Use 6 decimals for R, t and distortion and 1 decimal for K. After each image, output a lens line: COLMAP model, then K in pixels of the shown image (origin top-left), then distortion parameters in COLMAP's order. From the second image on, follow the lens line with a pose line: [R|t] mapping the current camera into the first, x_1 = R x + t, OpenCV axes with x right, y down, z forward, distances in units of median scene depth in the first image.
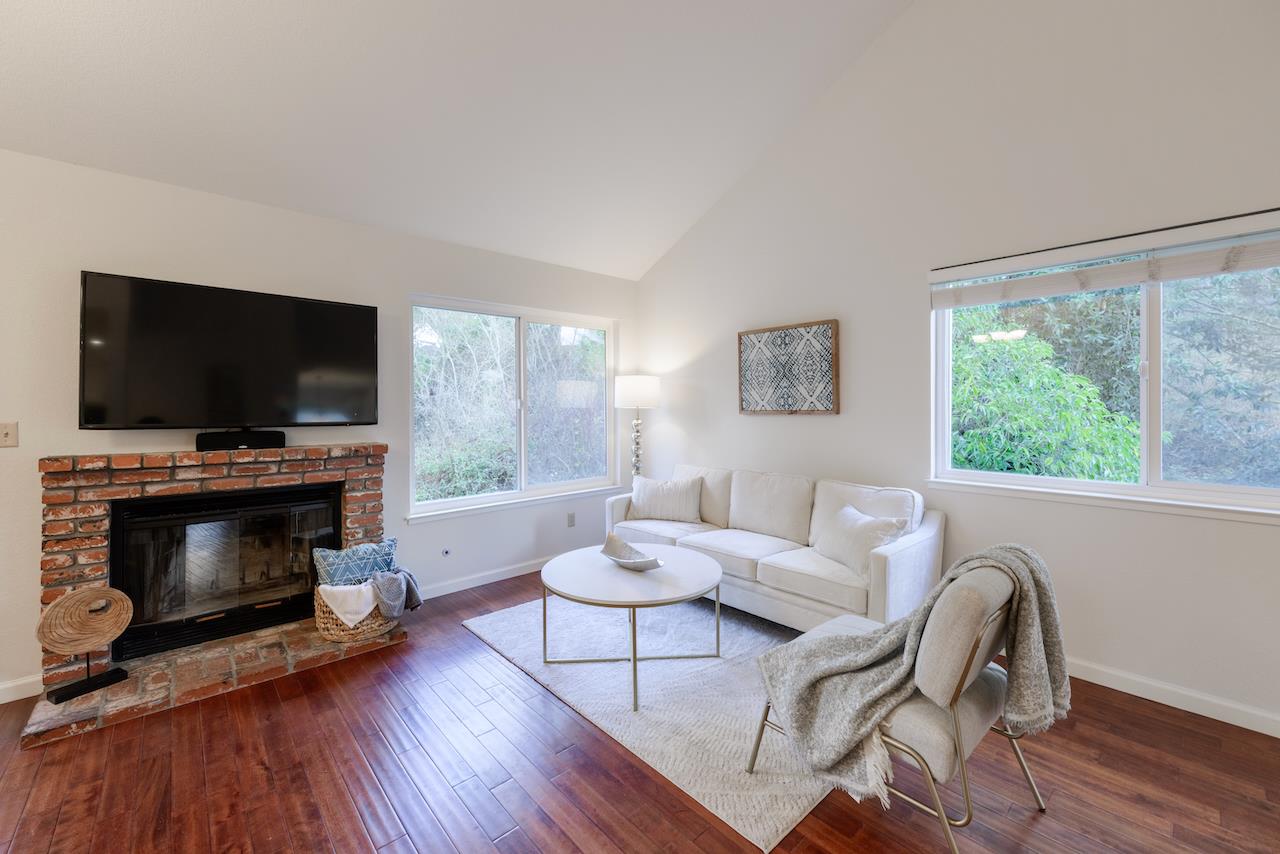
lens RADIAL K [[517.2, 0, 639.4], [0, 517.2, 400.6], [0, 0, 1]] dist [0.002179, 0.000153]
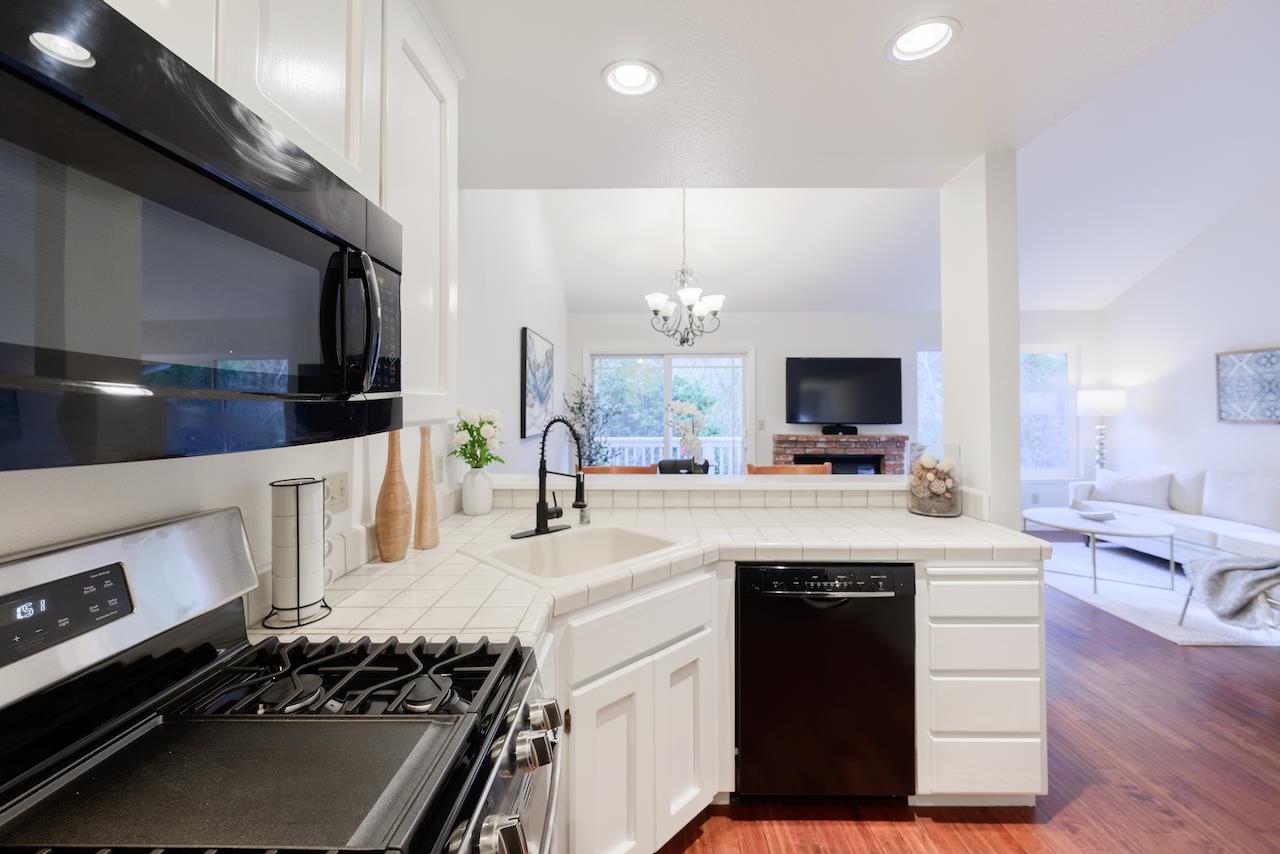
lens RADIAL K [[517.2, 0, 639.4], [0, 517.2, 400.6], [0, 0, 1]] dist [0.002179, 0.000153]
pose [[0.733602, -0.005141, -0.679560, 0.035516], [0.007641, 0.999971, 0.000684, -0.039657], [0.679536, -0.005694, 0.733620, -0.842979]]
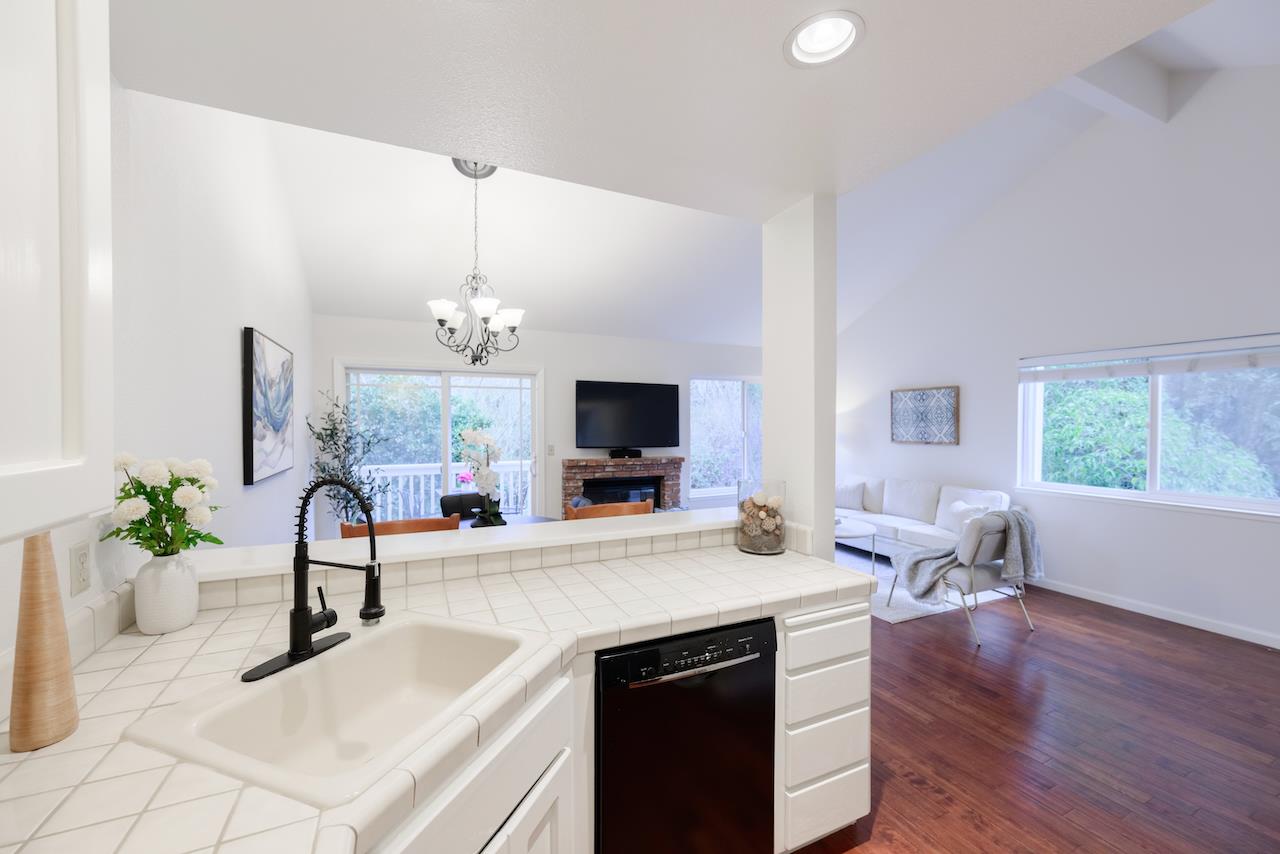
lens RADIAL K [[506.7, 0, 634.5], [0, 506.7, 428.9], [0, 0, 1]] dist [-0.000032, 0.000115]
pose [[0.955481, 0.007897, -0.294946, -0.105398], [0.000110, 0.999632, 0.027120, -0.064663], [0.295051, -0.025945, 0.955129, -0.764313]]
